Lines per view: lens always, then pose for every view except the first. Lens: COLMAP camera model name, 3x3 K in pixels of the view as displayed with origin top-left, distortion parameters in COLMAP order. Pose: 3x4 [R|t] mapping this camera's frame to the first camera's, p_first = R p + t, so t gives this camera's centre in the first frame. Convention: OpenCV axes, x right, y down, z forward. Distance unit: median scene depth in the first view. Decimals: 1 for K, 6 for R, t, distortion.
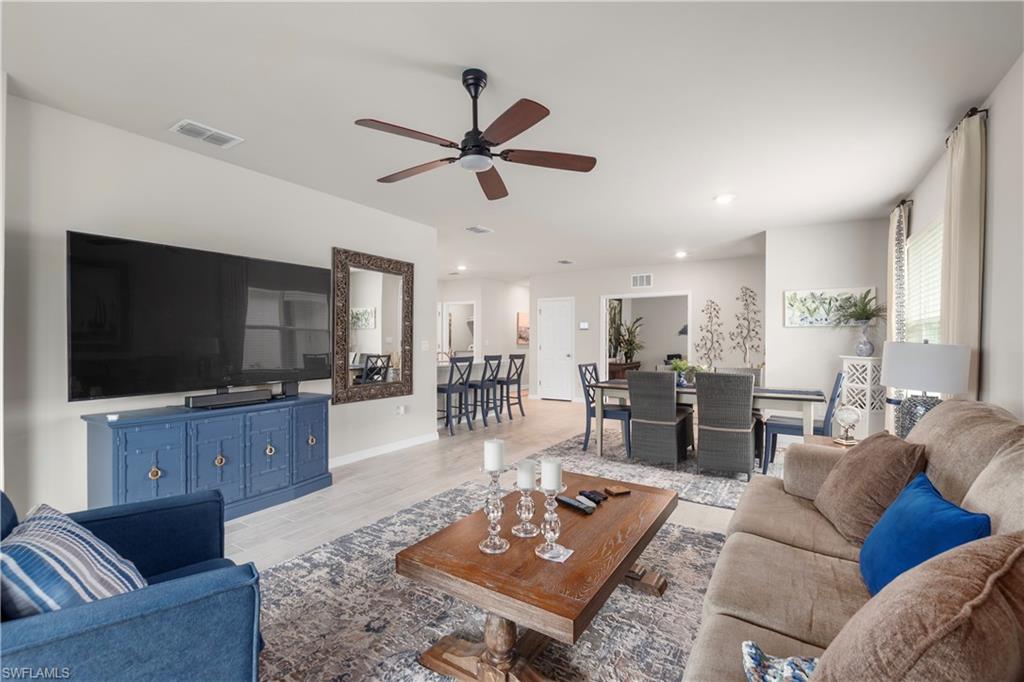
lens RADIAL K [[447.9, 0, 512.0], [0, 447.9, 341.0], [0, 0, 1]] dist [0.002128, 0.000112]
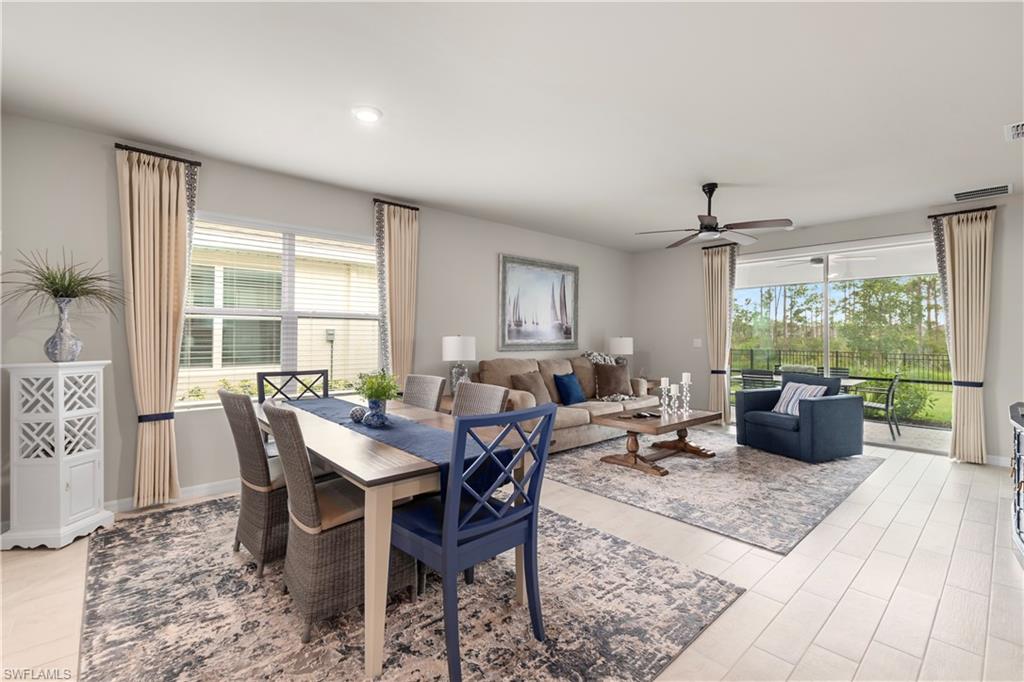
lens RADIAL K [[453.0, 0, 507.6], [0, 453.0, 328.3], [0, 0, 1]] dist [0.002180, -0.000262]
pose [[-0.961045, -0.002050, 0.276383, 0.088599], [-0.006496, 0.999864, -0.015171, -0.002546], [-0.276315, -0.016375, -0.960928, 1.424712]]
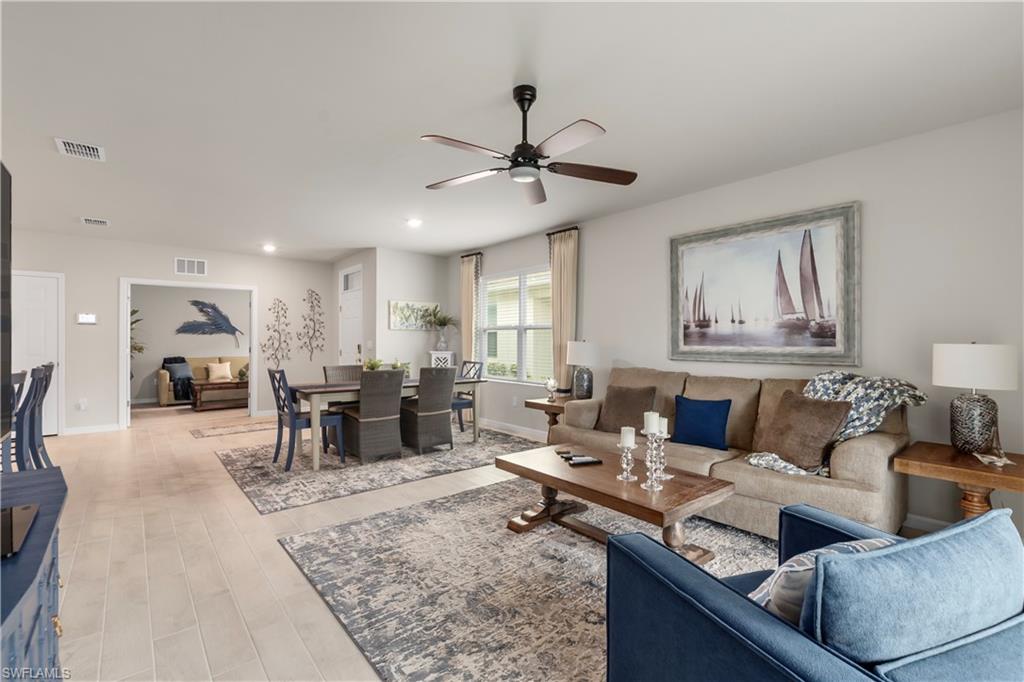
lens RADIAL K [[453.8, 0, 511.7], [0, 453.8, 339.1], [0, 0, 1]] dist [0.002332, -0.000100]
pose [[0.308208, 0.000536, 0.951319, -0.545727], [0.001241, 0.999999, -0.000966, -0.003666], [-0.951318, 0.001479, 0.308207, 0.344498]]
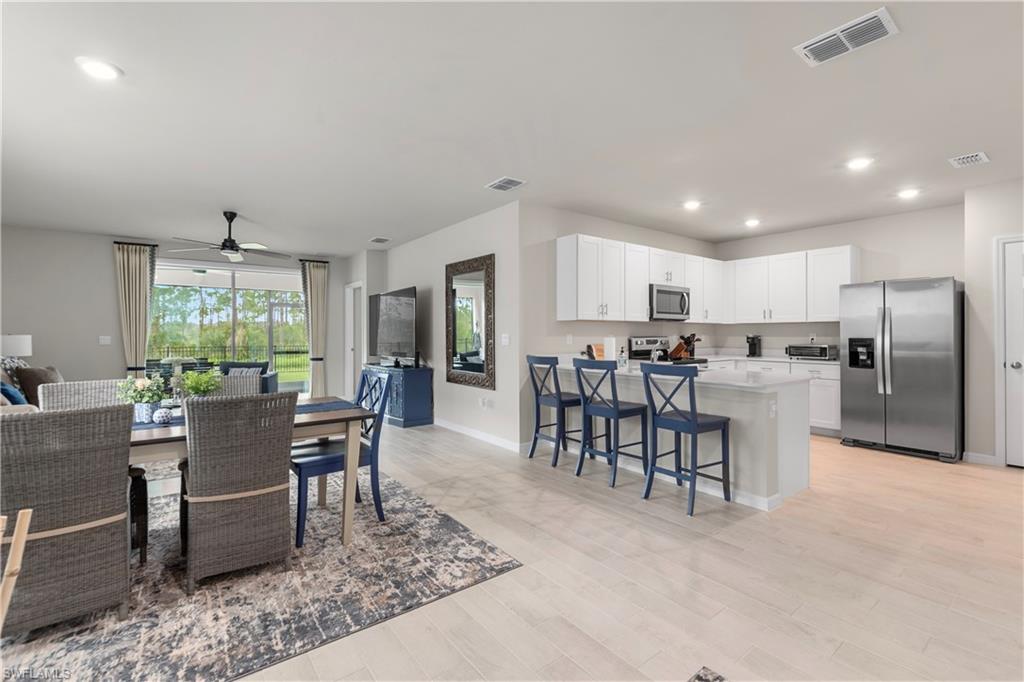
lens RADIAL K [[451.1, 0, 509.4], [0, 451.1, 332.8], [0, 0, 1]] dist [0.000120, -0.000076]
pose [[-0.354347, -0.002957, -0.935109, 0.731006], [-0.000939, 0.999996, -0.002806, -0.001241], [0.935113, -0.000116, -0.354348, 1.499878]]
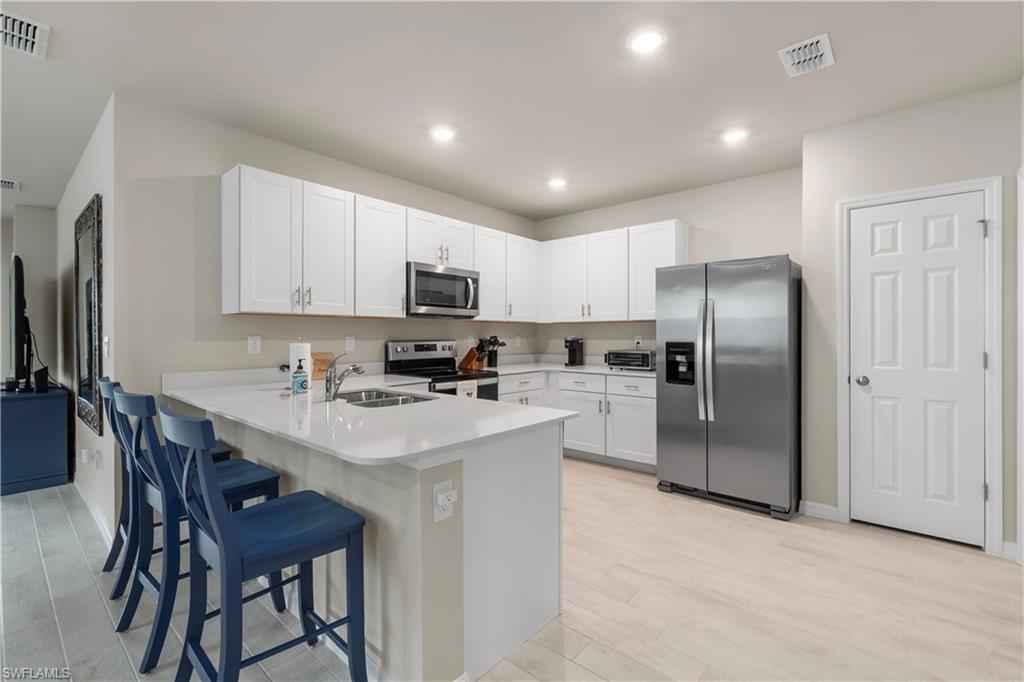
lens RADIAL K [[448.5, 0, 510.4], [0, 448.5, 337.8], [0, 0, 1]] dist [0.002048, 0.000330]
pose [[-0.155728, 0.003953, -0.987792, 0.260316], [-0.000600, 0.999991, 0.004096, -0.002670], [0.987800, 0.001230, -0.155724, 1.721551]]
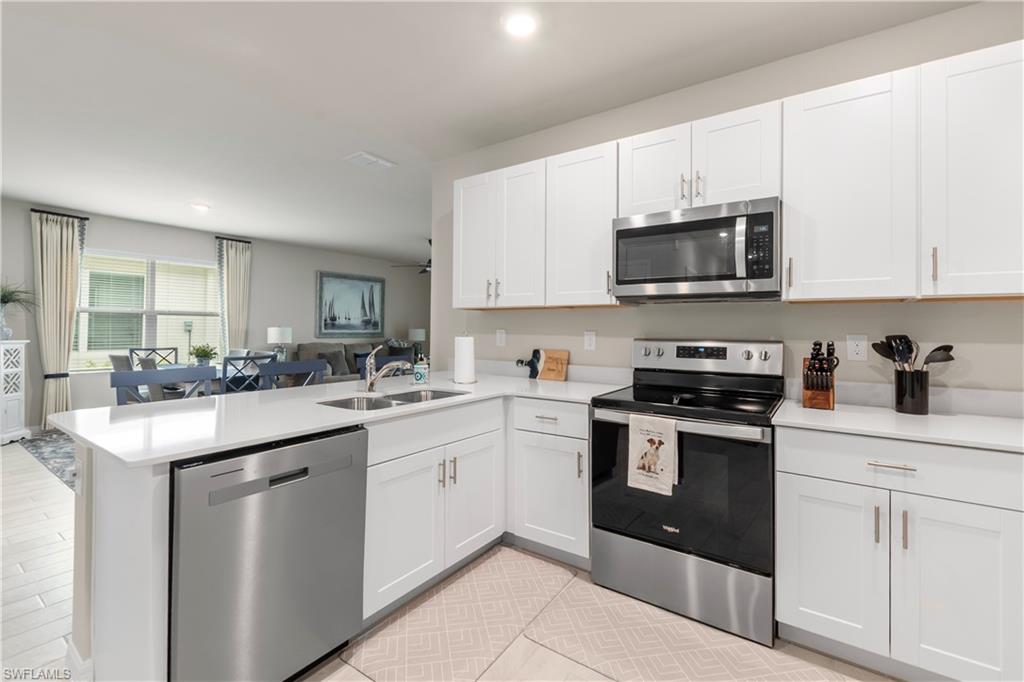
lens RADIAL K [[450.4, 0, 507.2], [0, 450.4, 322.0], [0, 0, 1]] dist [0.001047, -0.000479]
pose [[-0.998198, -0.010850, 0.059012, -0.375204], [-0.011712, 0.999830, -0.014271, -0.004698], [-0.058847, -0.014936, -0.998155, 1.947891]]
